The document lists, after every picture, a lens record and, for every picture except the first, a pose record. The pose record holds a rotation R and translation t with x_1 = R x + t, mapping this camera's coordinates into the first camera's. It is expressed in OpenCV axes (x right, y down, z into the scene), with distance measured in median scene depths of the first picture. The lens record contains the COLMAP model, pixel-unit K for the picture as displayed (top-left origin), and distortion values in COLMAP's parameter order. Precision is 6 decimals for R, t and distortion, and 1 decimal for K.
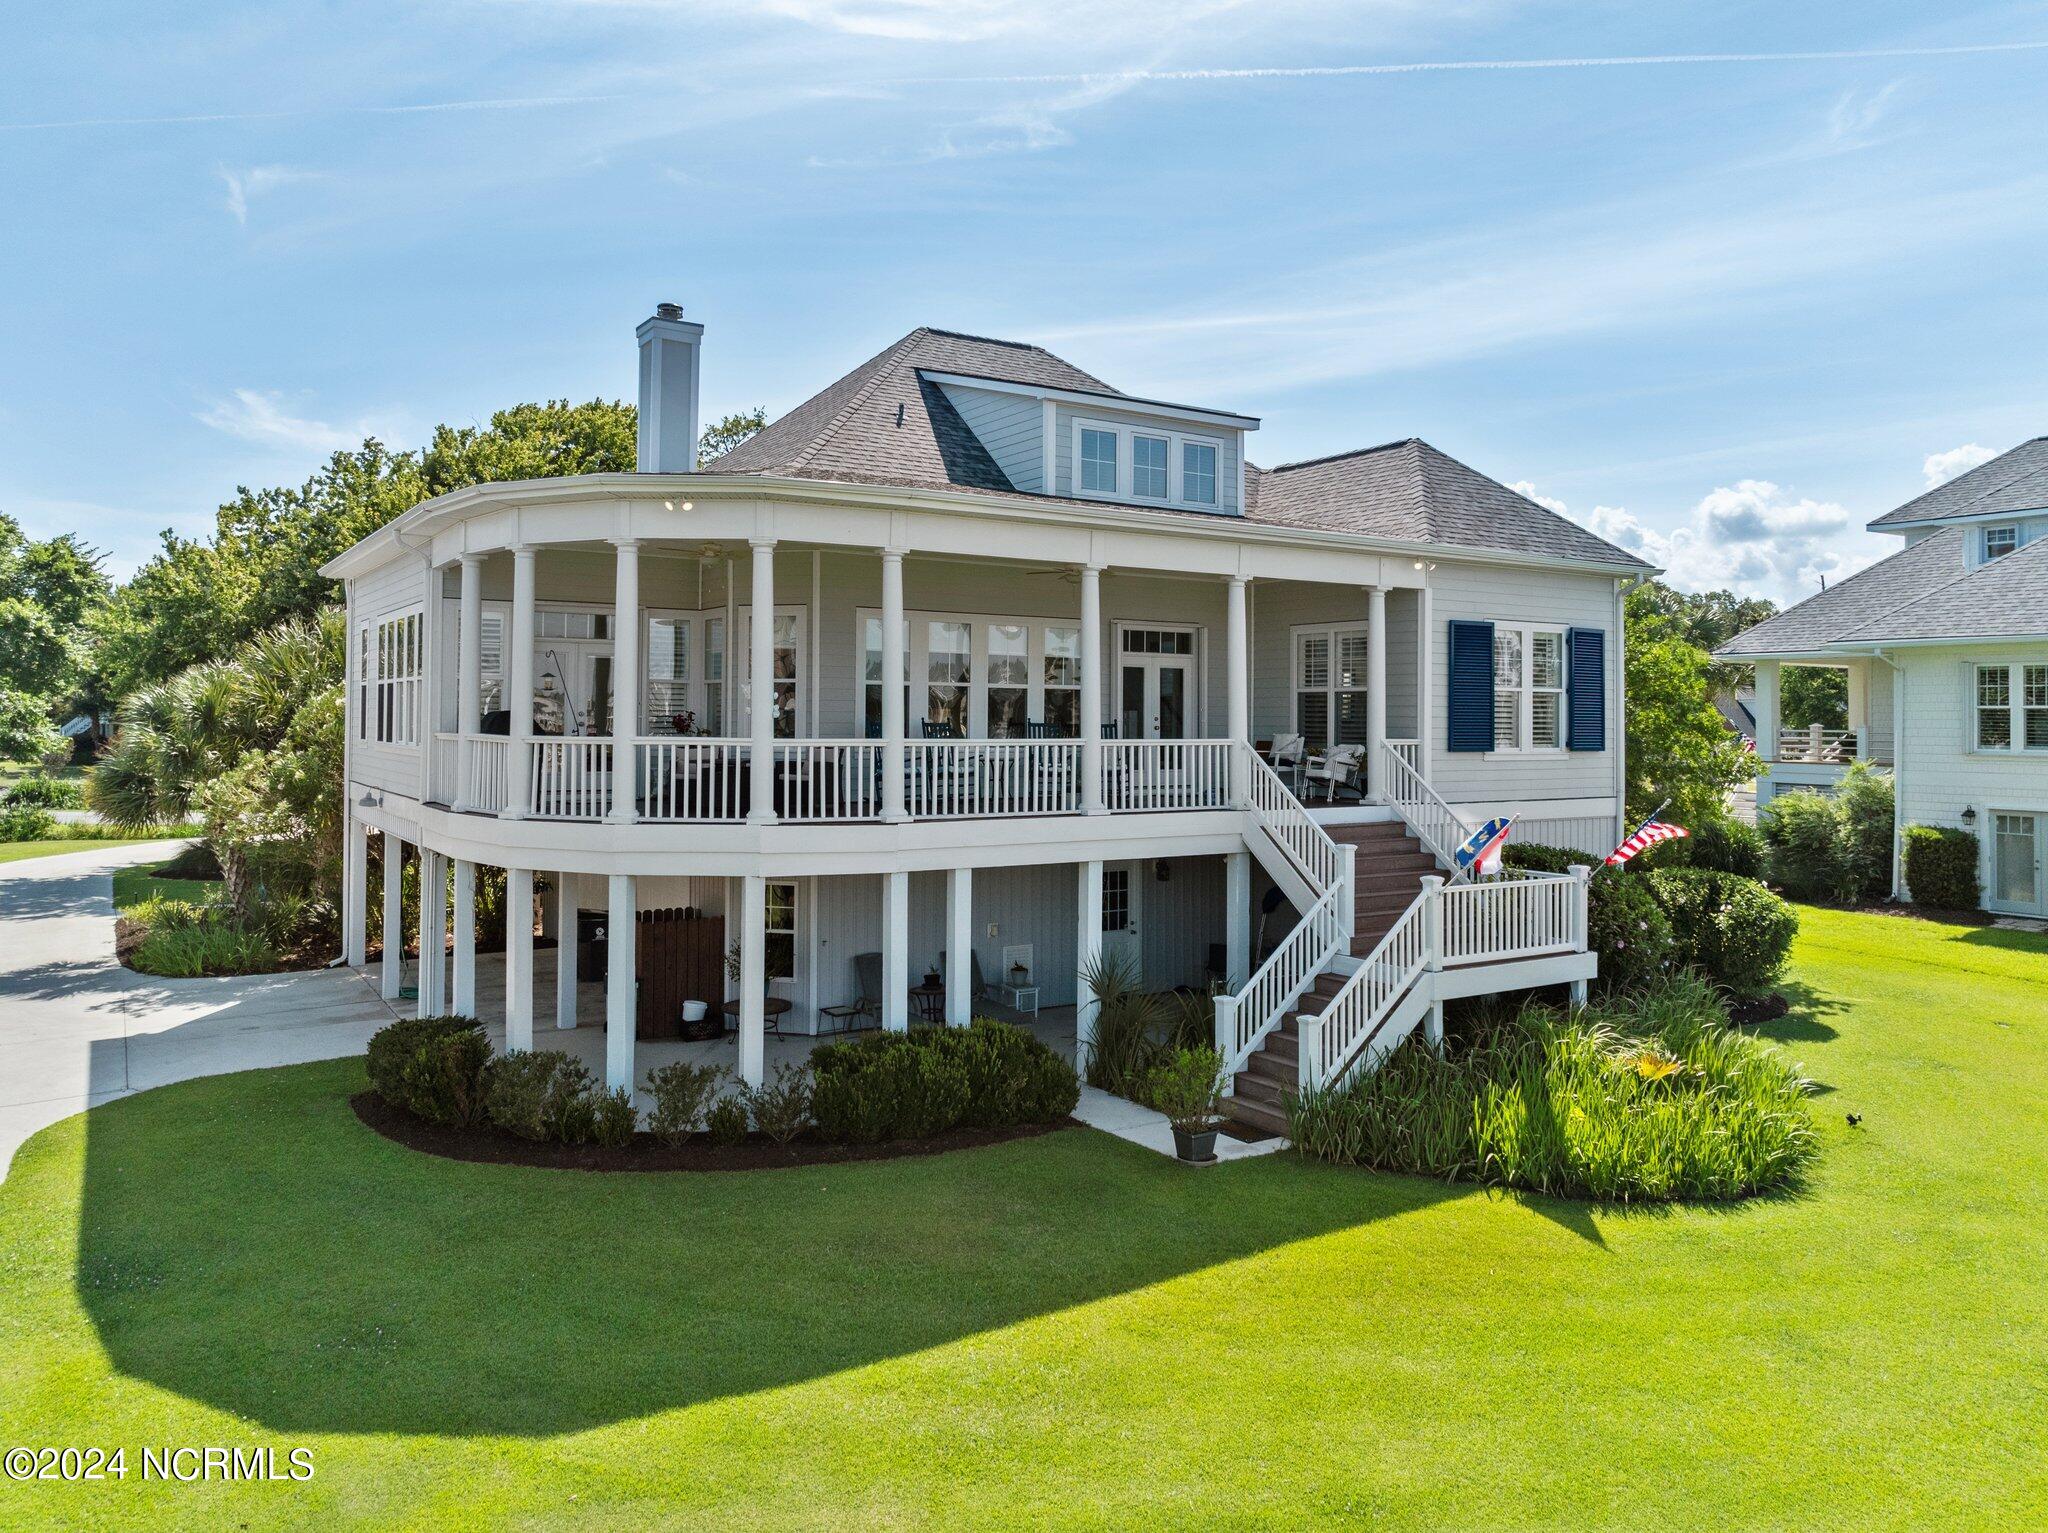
lens RADIAL K [[1362.8, 0, 1024.0], [0, 1362.8, 766.5], [0, 0, 1]] dist [0.044791, 0.000085]
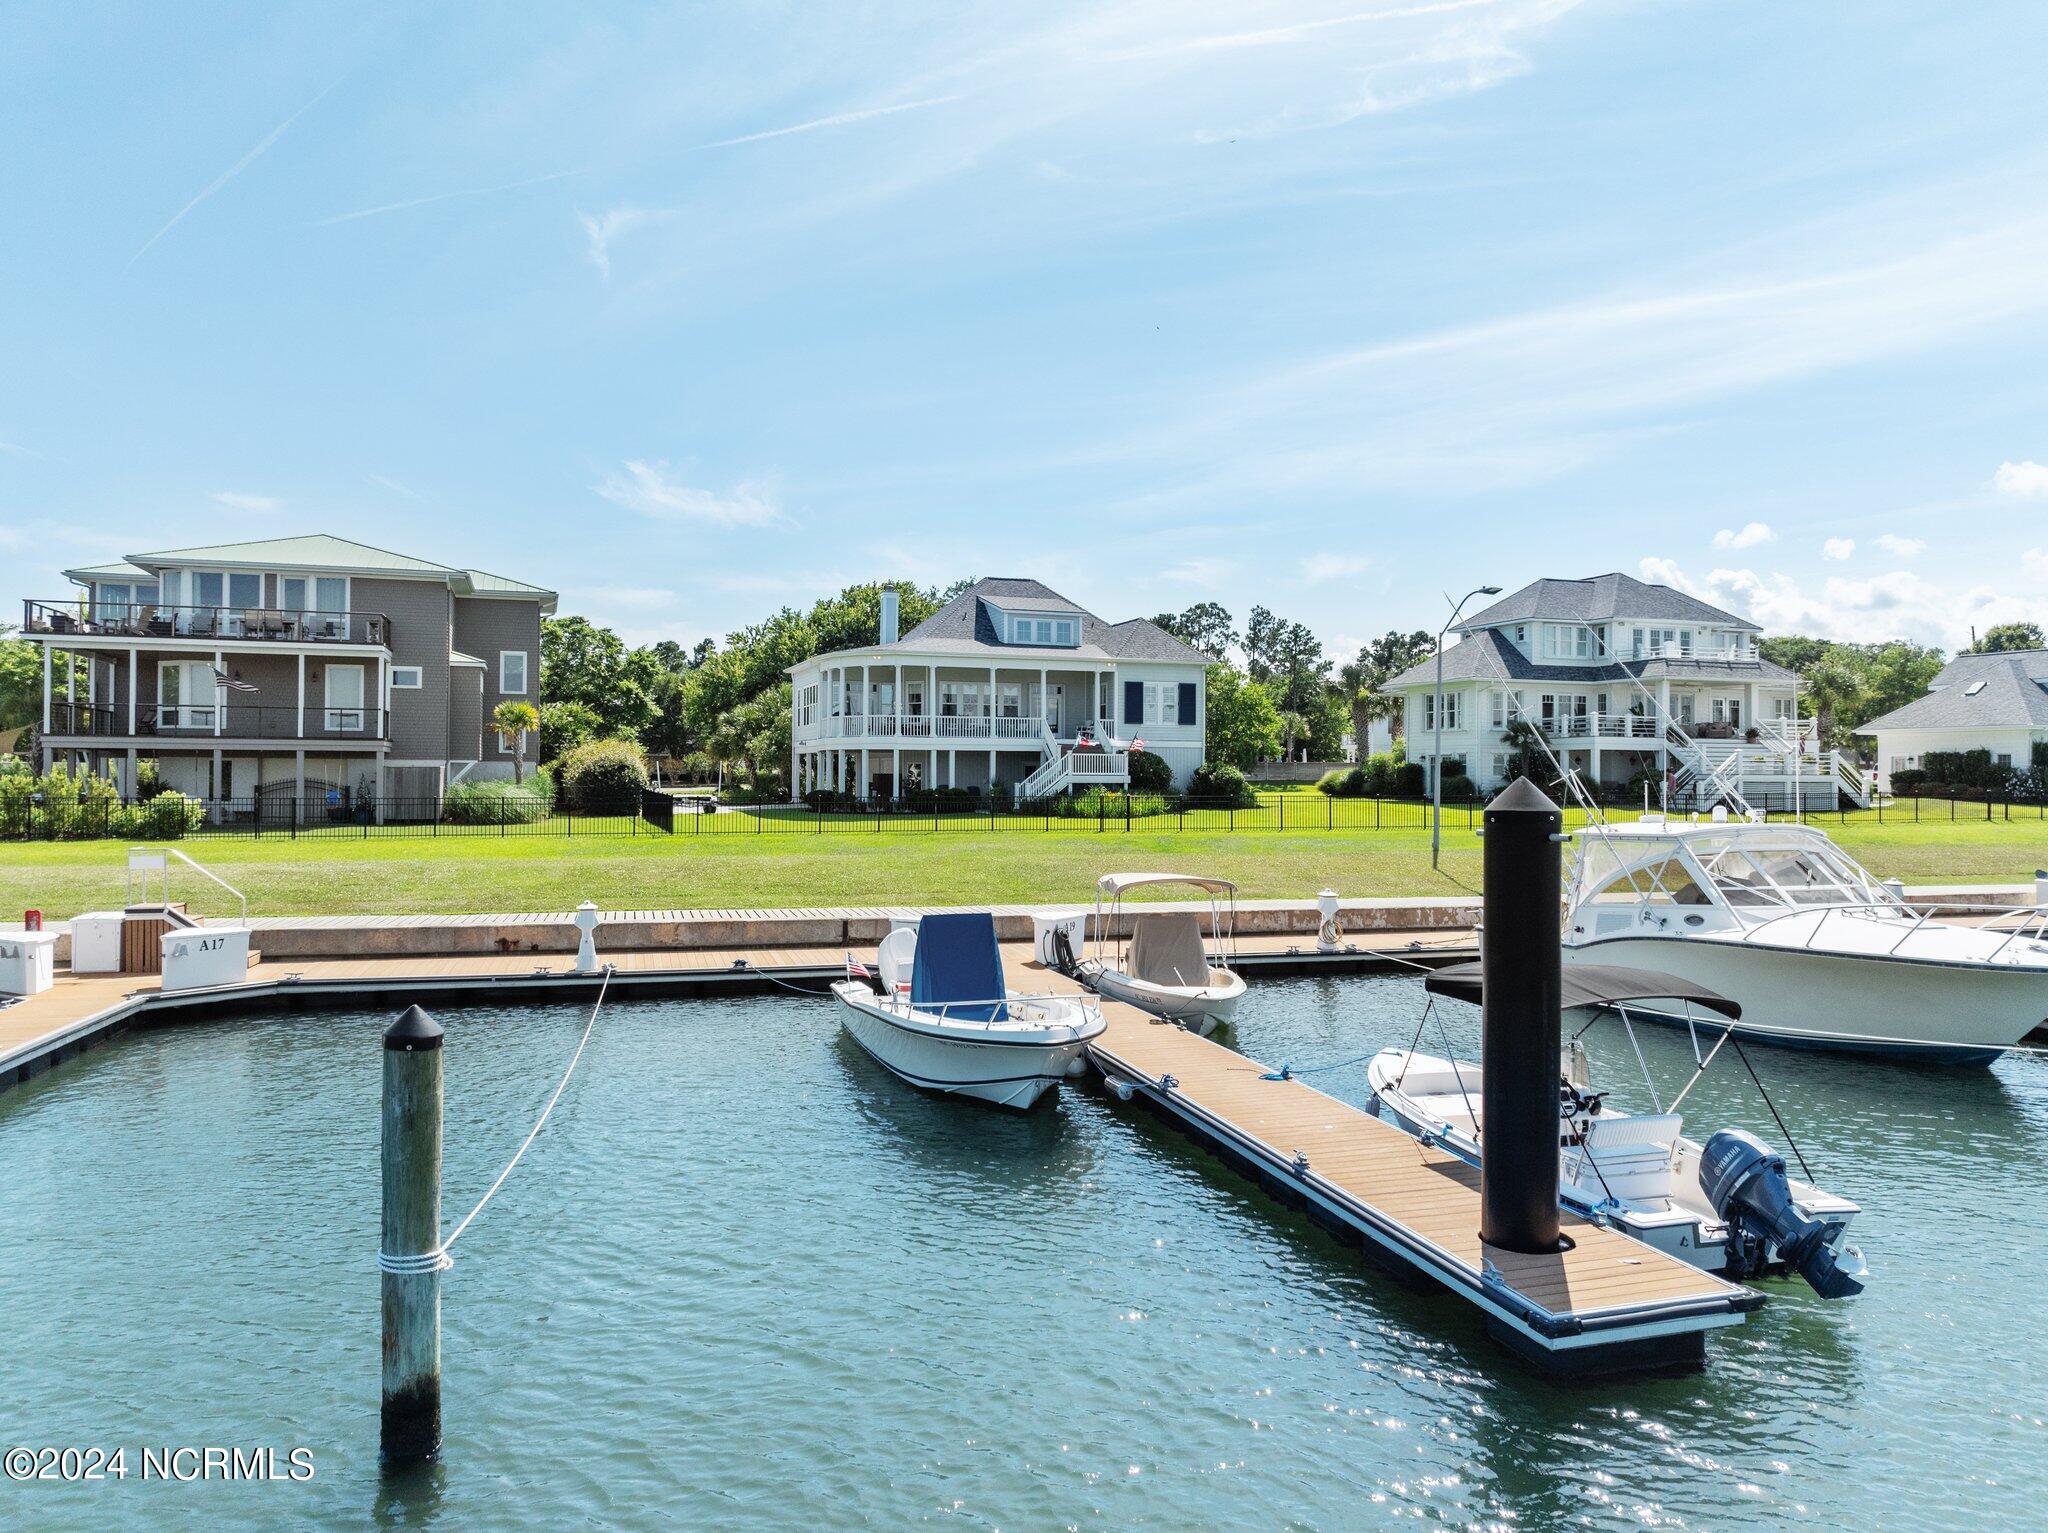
lens RADIAL K [[1416.7, 0, 1024.0], [0, 1416.7, 766.5], [0, 0, 1]] dist [0.001138, -0.028752]
pose [[0.970388, -0.003471, -0.241526, 0.883014], [-0.006439, 0.999170, -0.040227, 0.222241], [0.241466, 0.040591, 0.969560, -2.216018]]
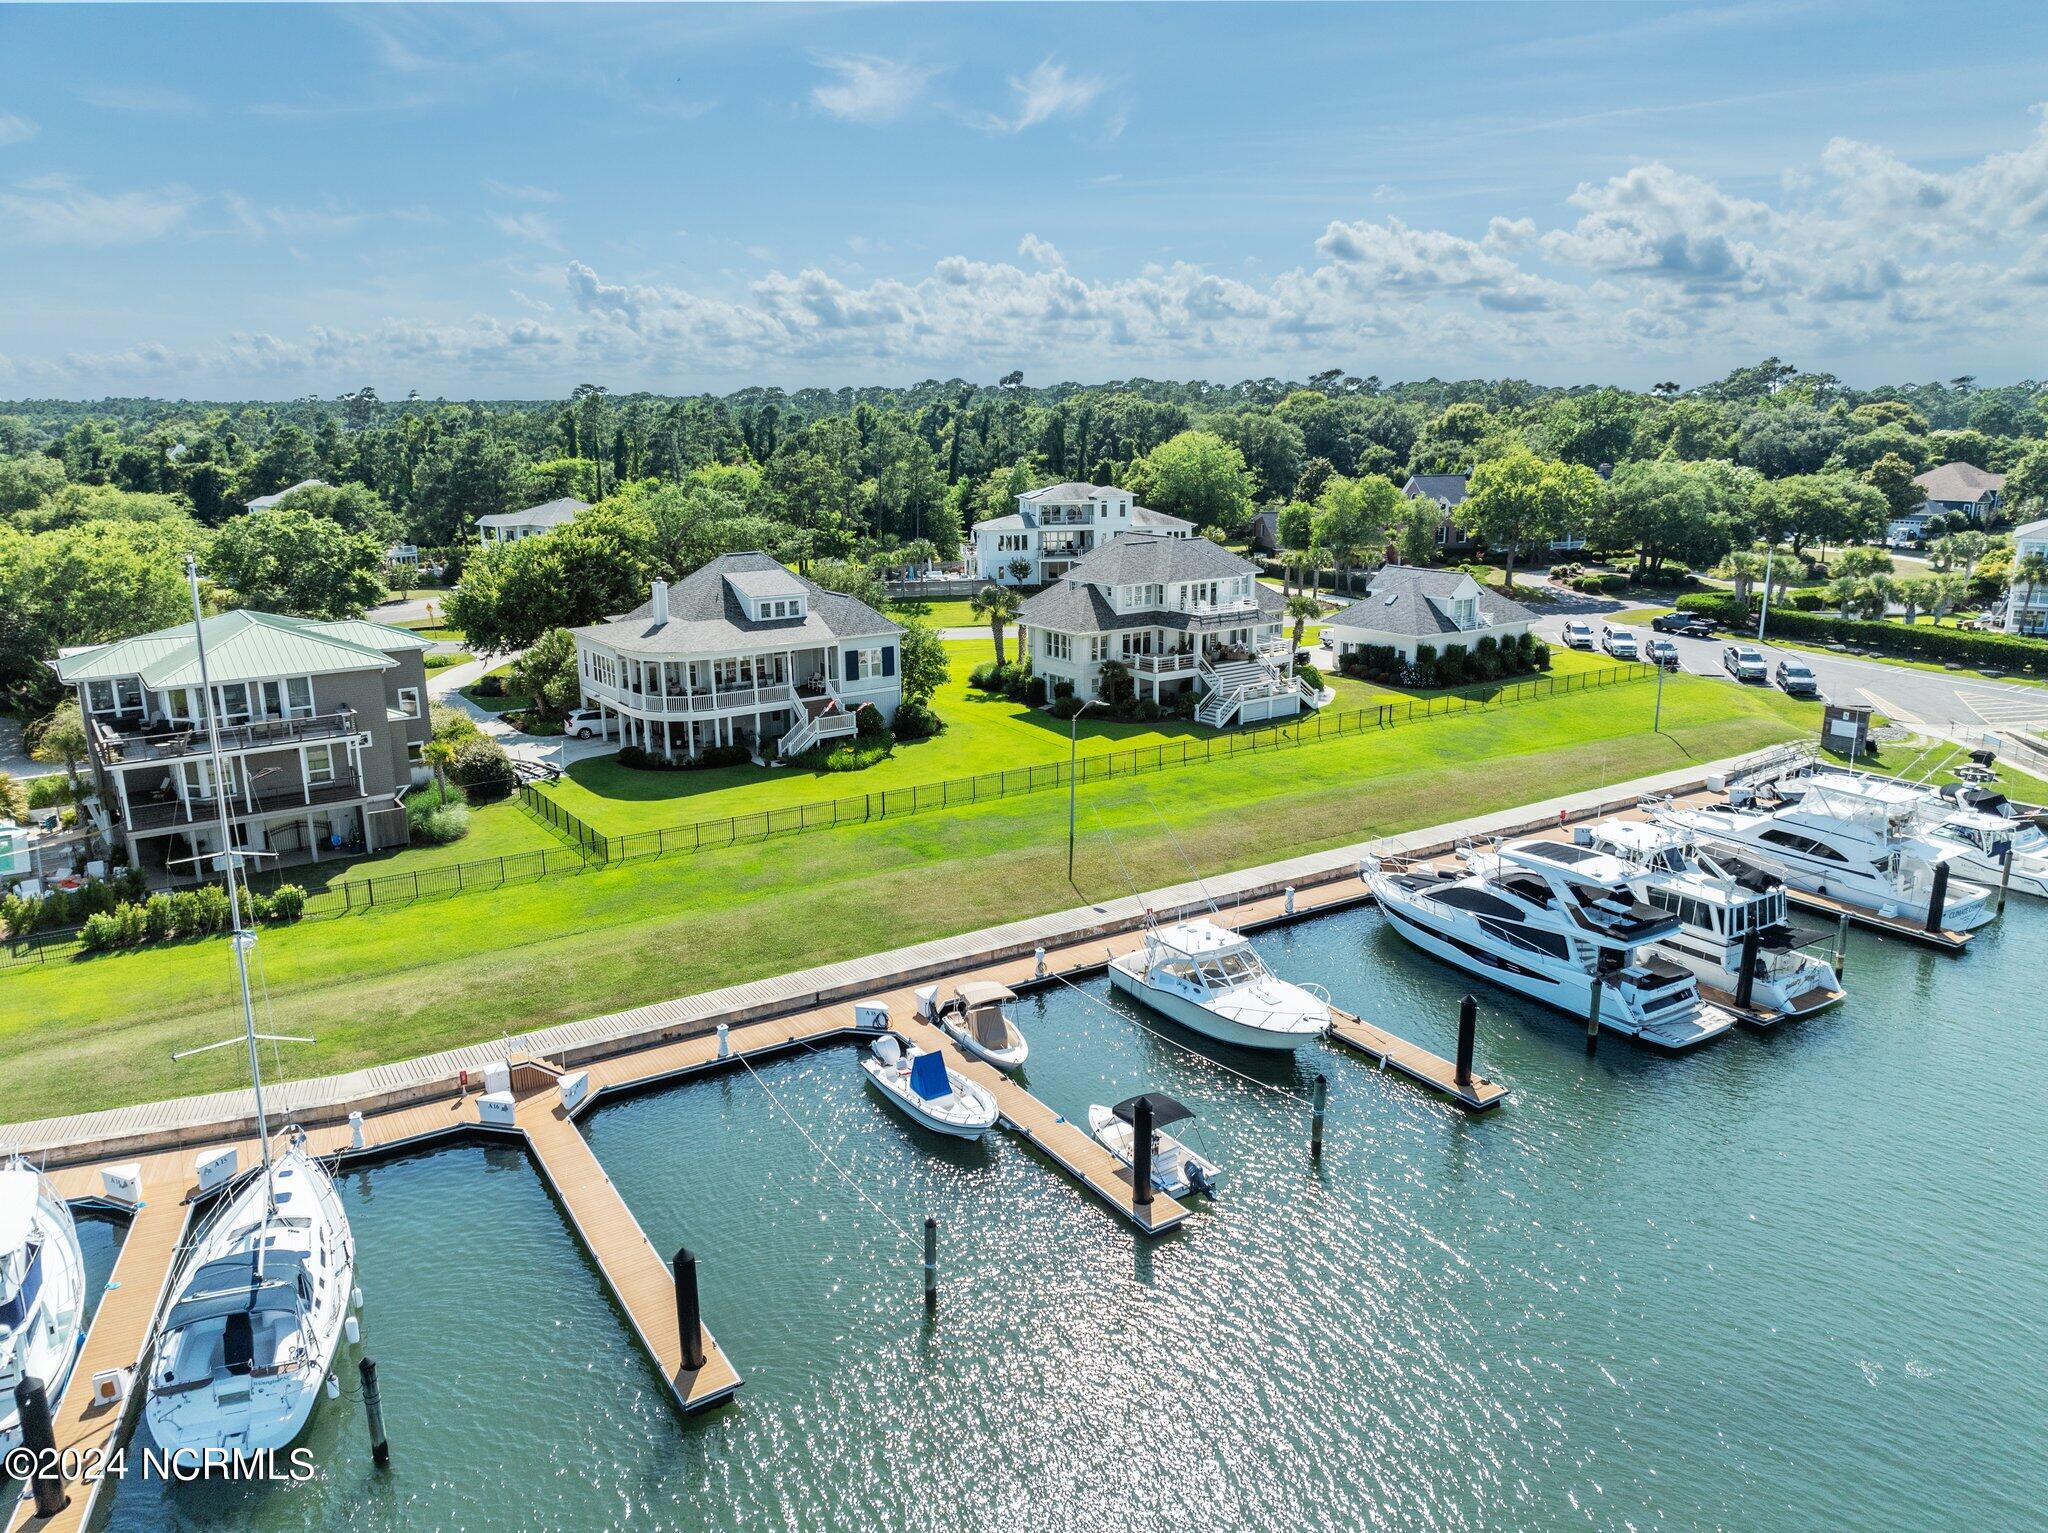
lens RADIAL K [[1420.0, 0, 1024.0], [0, 1420.0, 766.5], [0, 0, 1]] dist [0.000035, -0.042017]
pose [[0.998574, -0.025891, 0.046696, 0.673005], [0.015223, 0.976320, 0.215795, -0.732832], [-0.051177, -0.214776, 0.975321, -3.610854]]
